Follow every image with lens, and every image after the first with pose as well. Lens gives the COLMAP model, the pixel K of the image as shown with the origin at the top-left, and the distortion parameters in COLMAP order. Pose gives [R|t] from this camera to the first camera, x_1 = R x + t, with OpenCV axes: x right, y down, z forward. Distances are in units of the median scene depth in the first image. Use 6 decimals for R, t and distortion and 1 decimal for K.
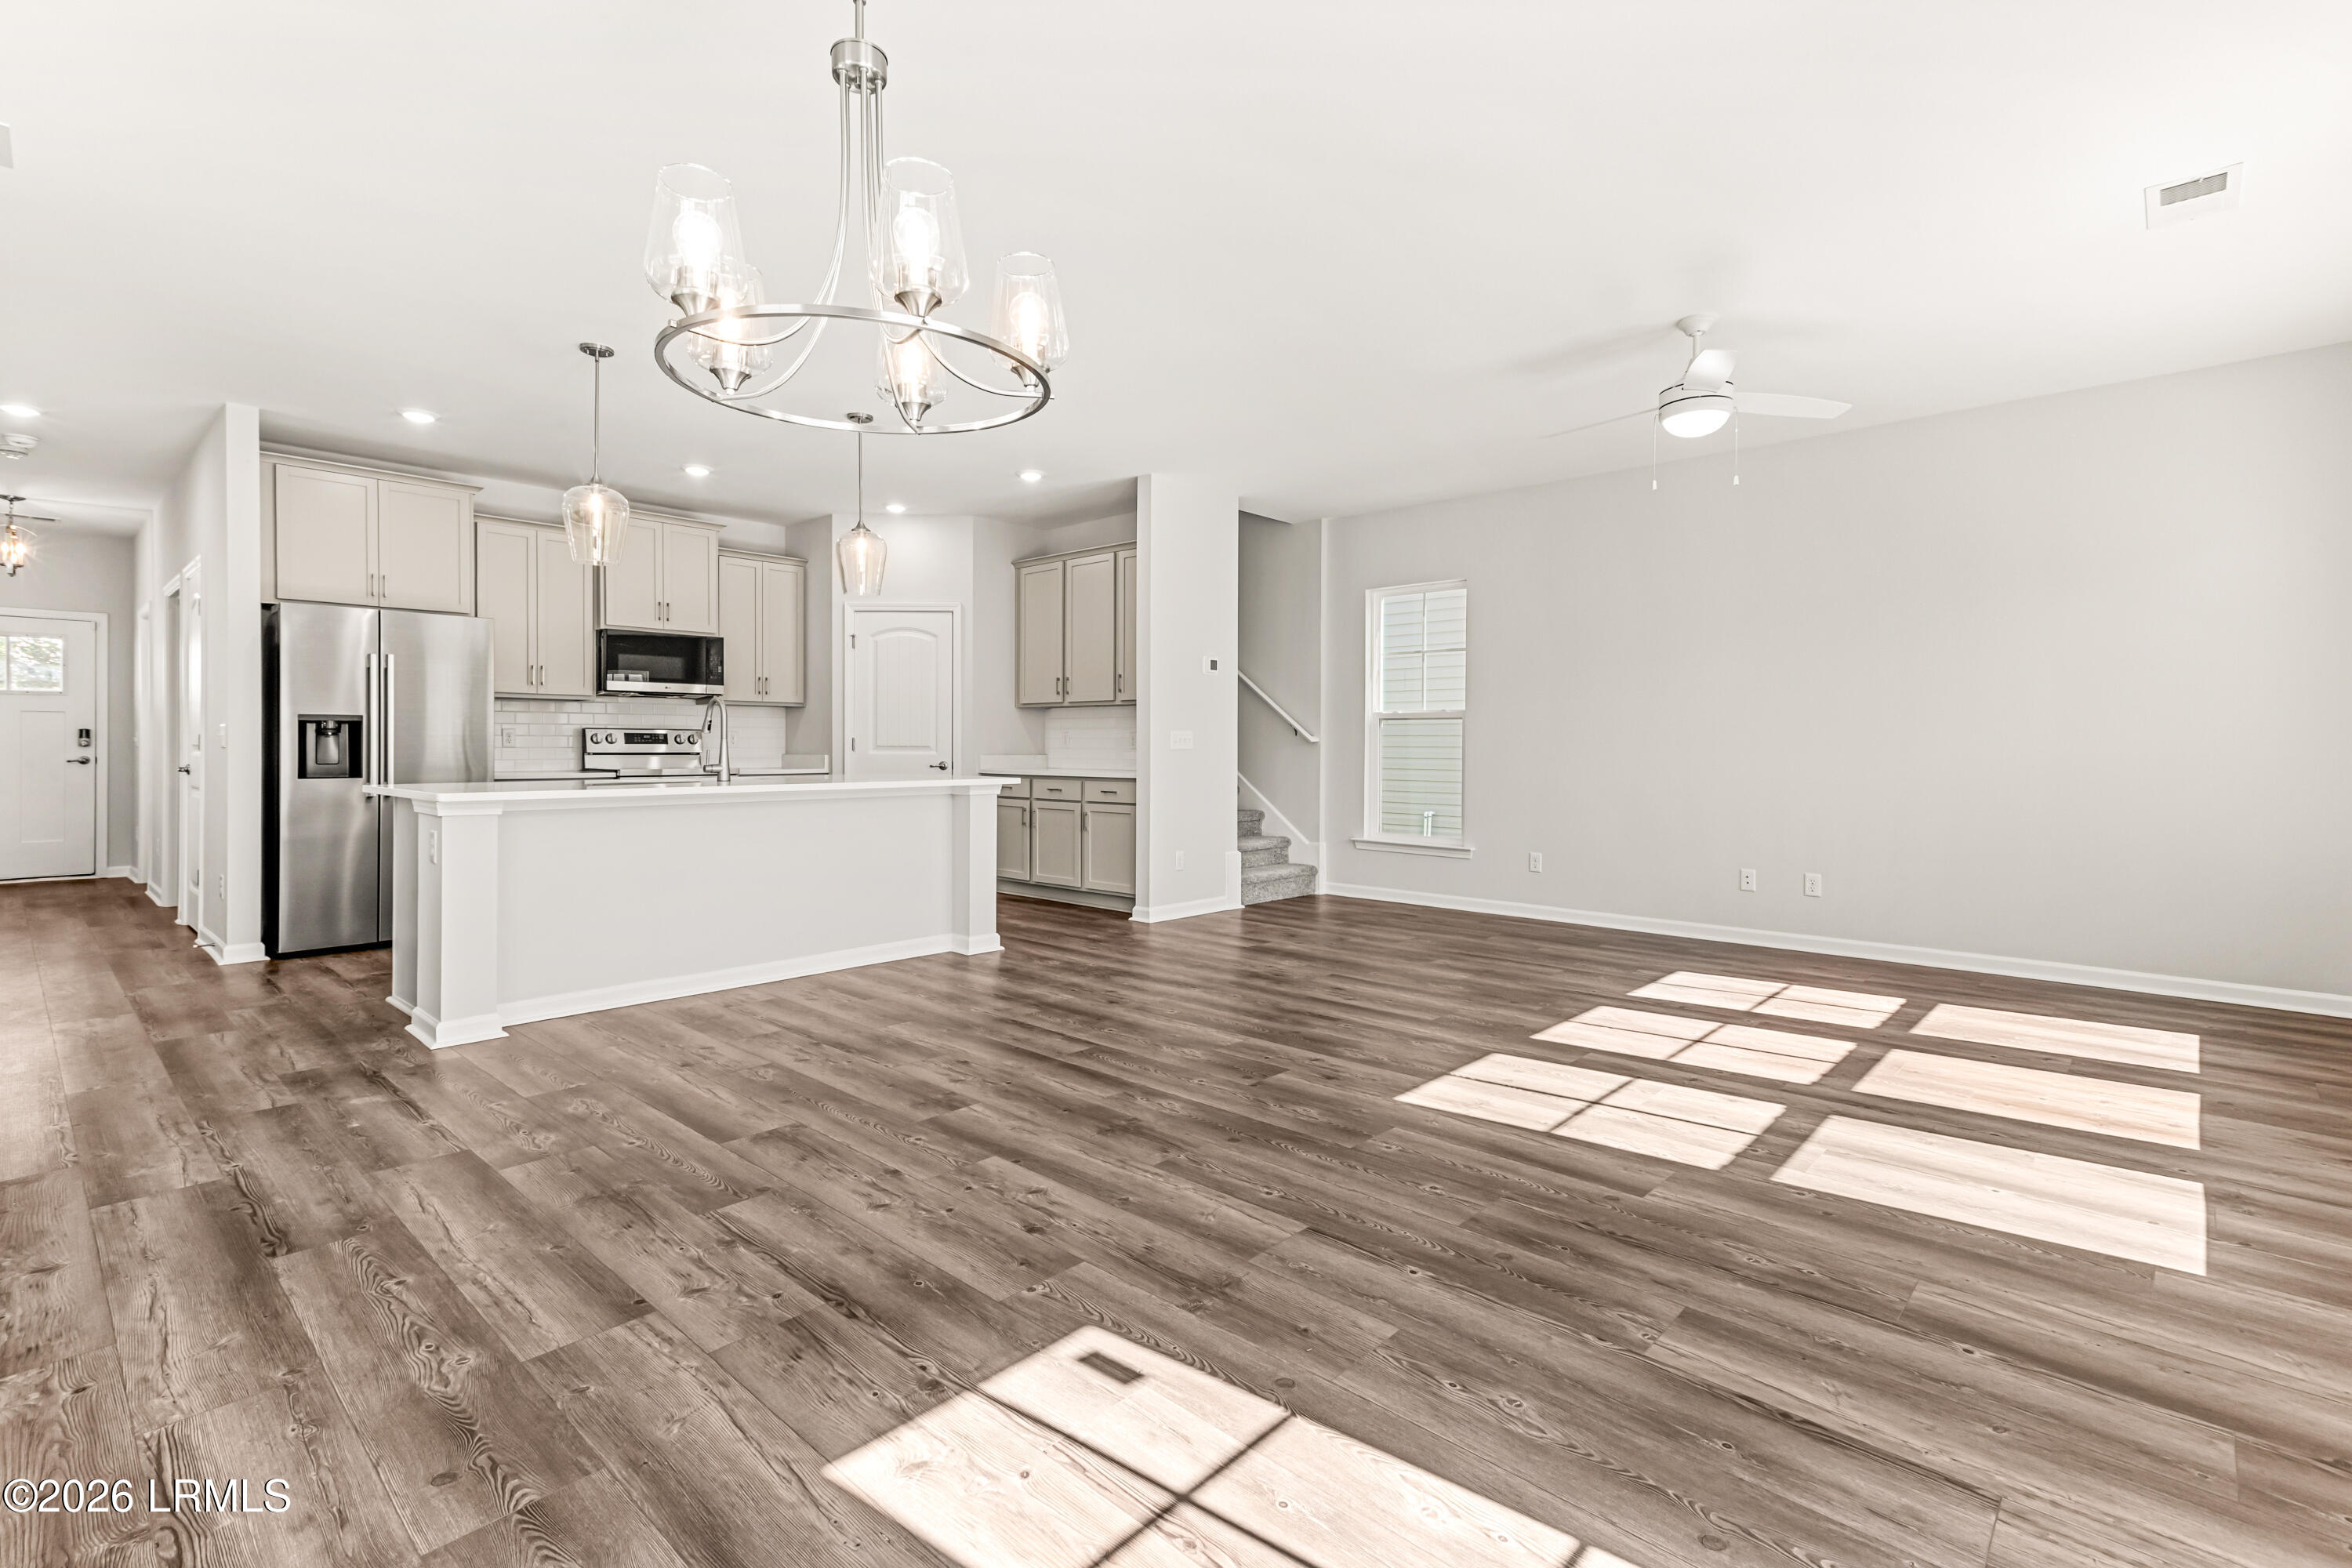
lens RADIAL K [[1066.3, 0, 1154.8], [0, 1066.3, 747.9], [0, 0, 1]] dist [0.028859, 0.000648]
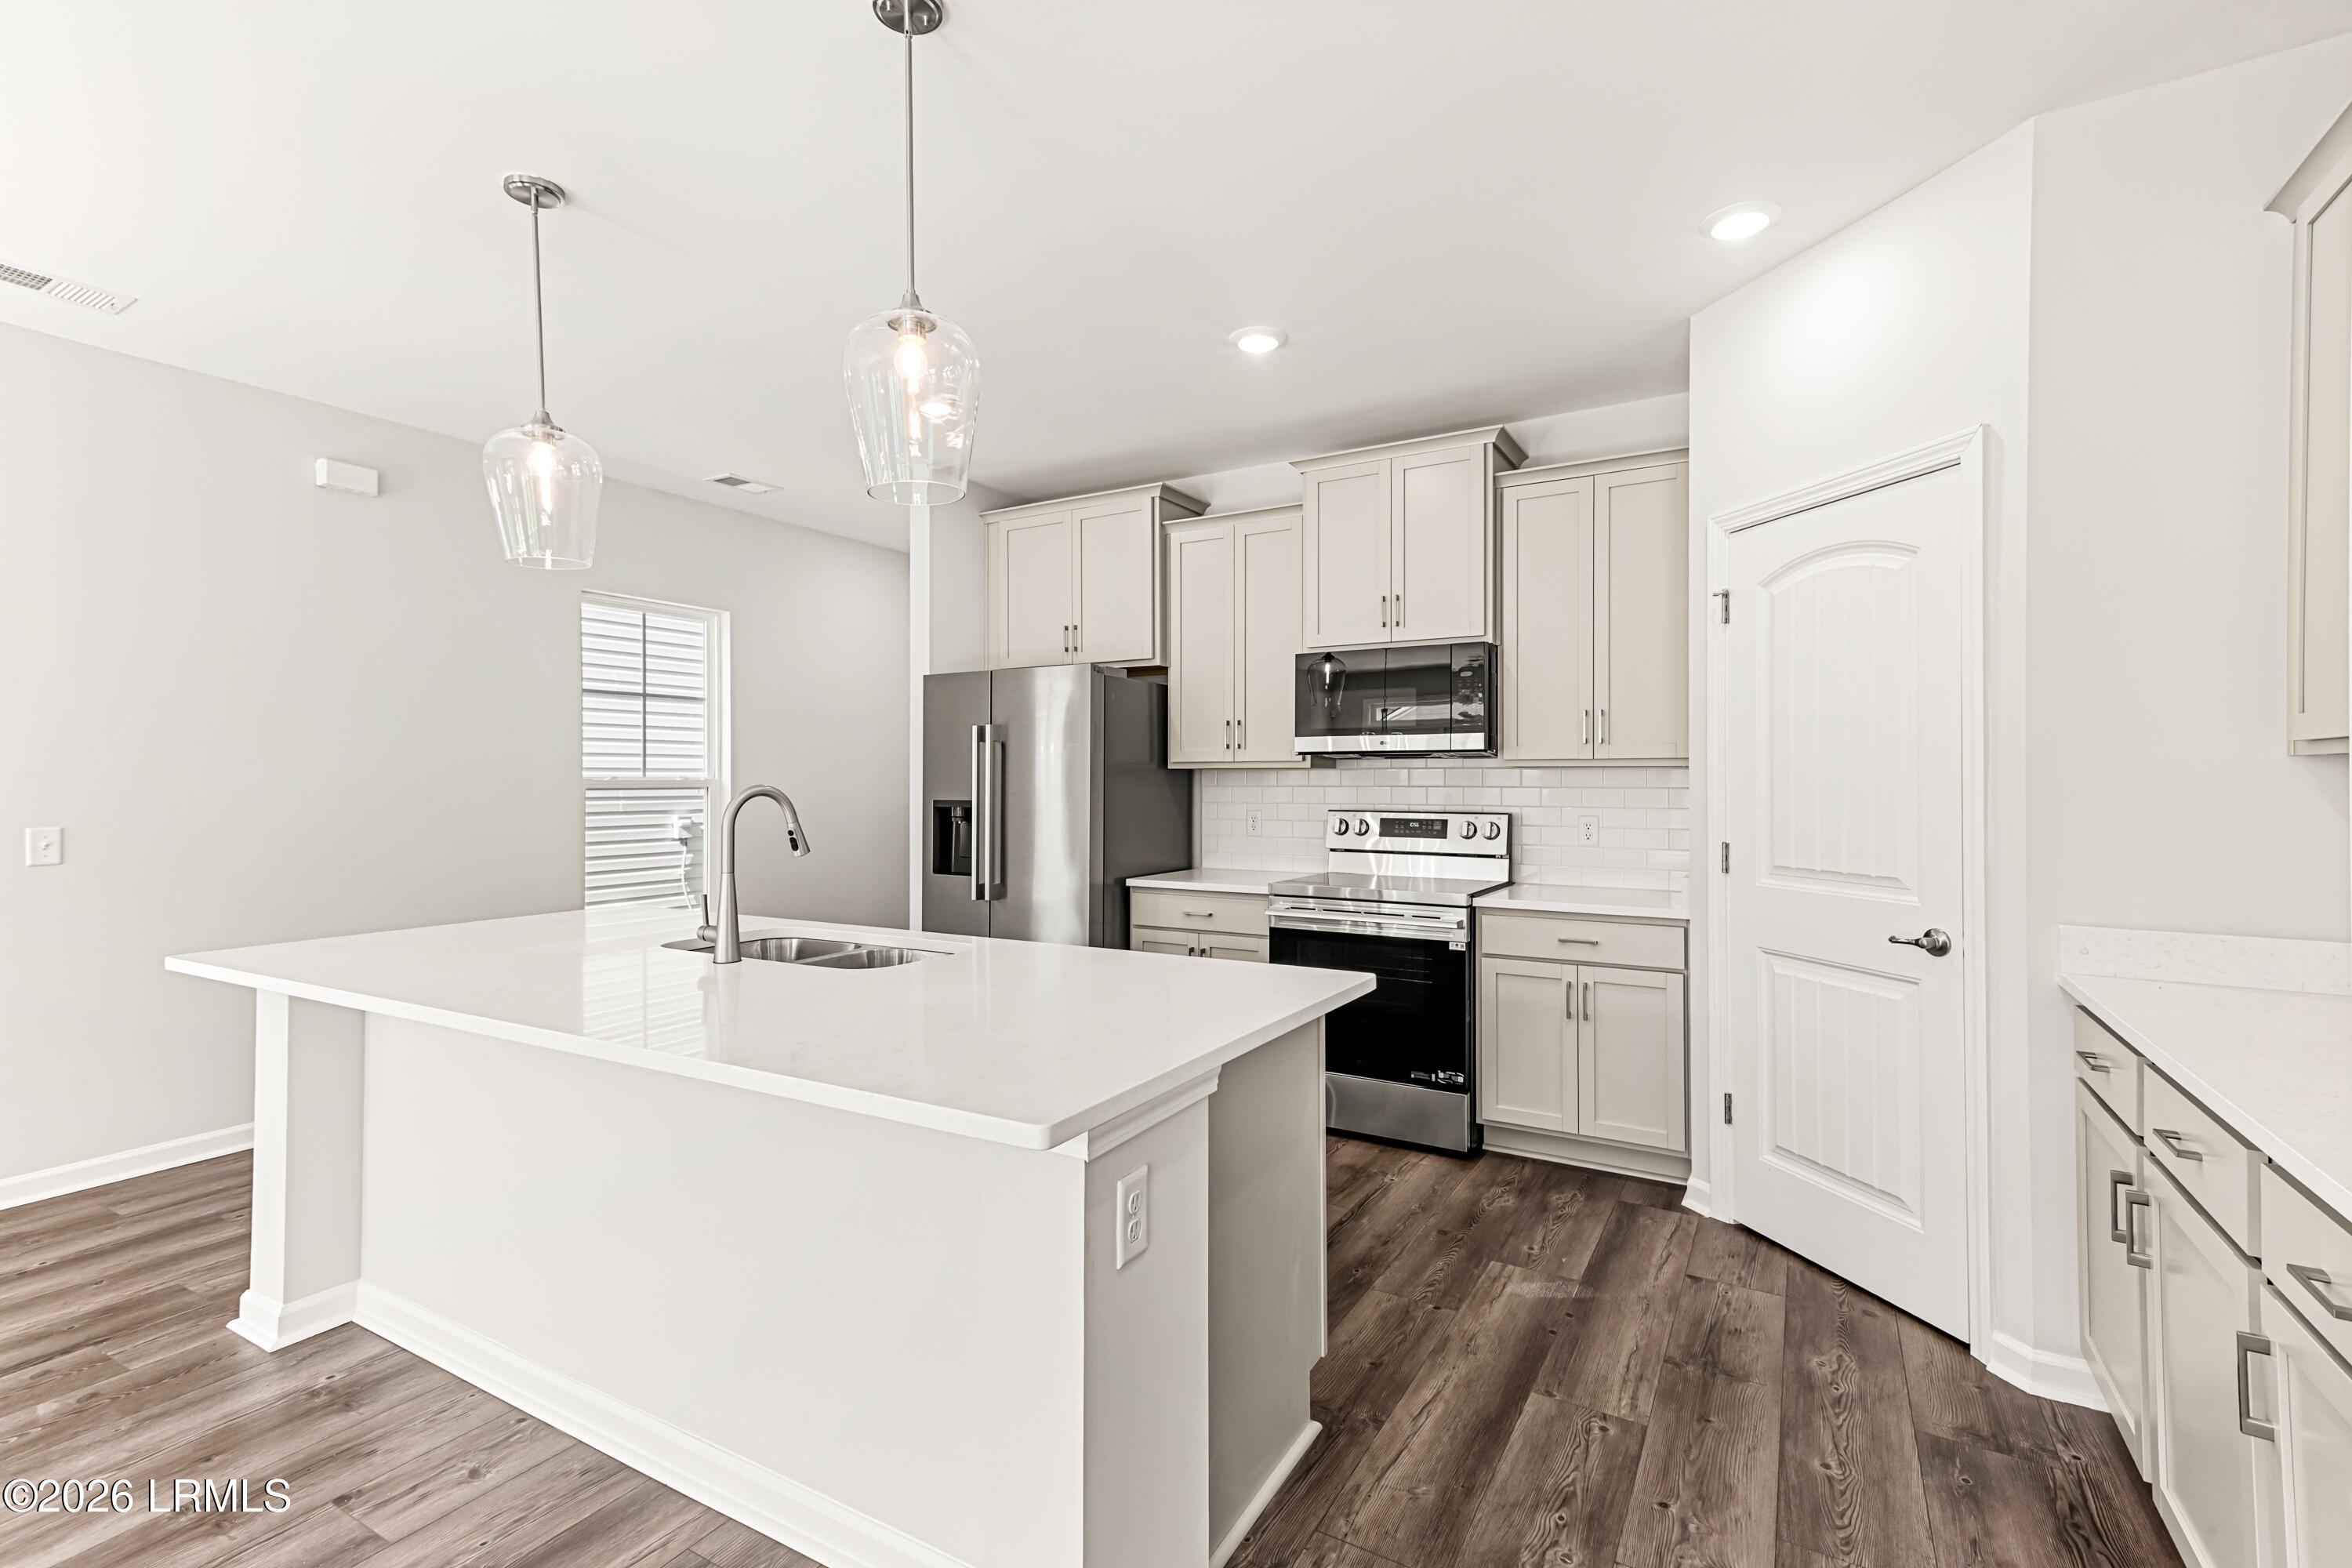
lens RADIAL K [[1066.3, 0, 1182.2], [0, 1066.3, 775.8], [0, 0, 1]] dist [0.028859, 0.000648]
pose [[0.226429, -0.007222, -0.974001, 0.161727], [-0.000167, 0.999972, -0.007453, -0.076972], [0.974028, 0.001850, 0.226422, 1.733071]]
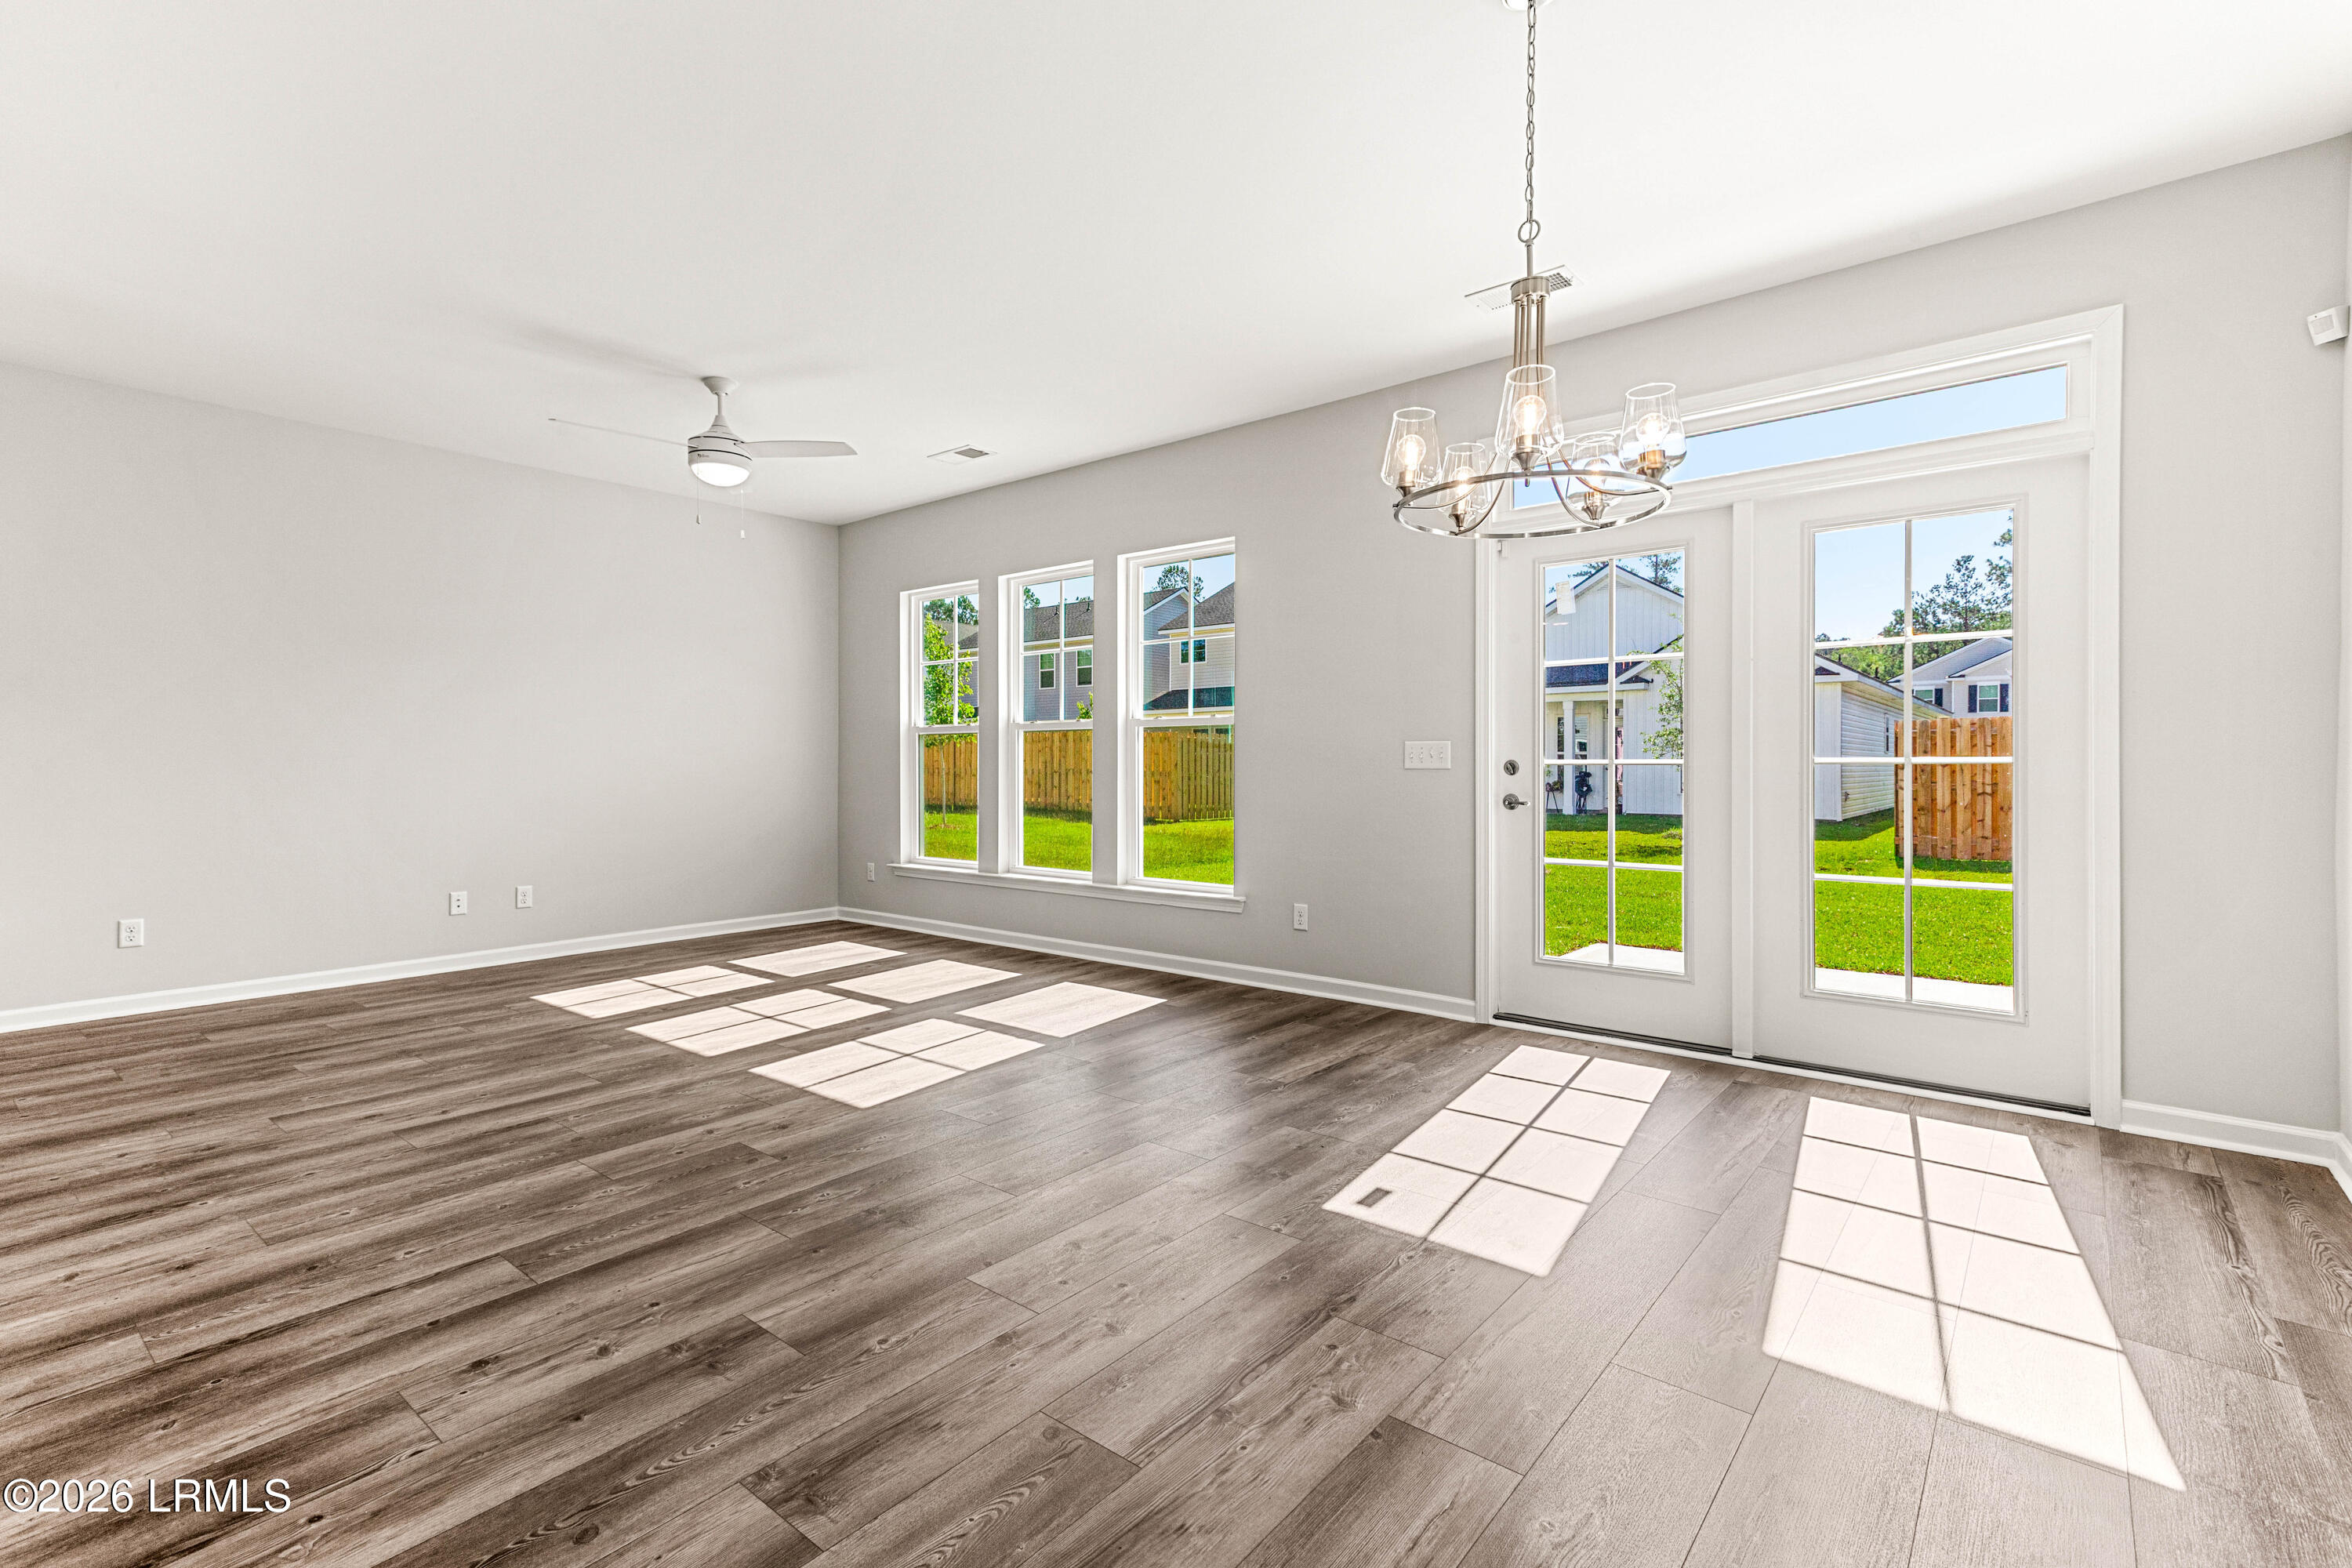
lens RADIAL K [[1066.3, 0, 1172.9], [0, 1066.3, 774.3], [0, 0, 1]] dist [0.028859, 0.000648]
pose [[-0.061719, -0.014078, 0.997994, -0.853882], [0.004094, 0.999889, 0.014358, -0.007091], [-0.998085, 0.004972, -0.061654, 0.797443]]
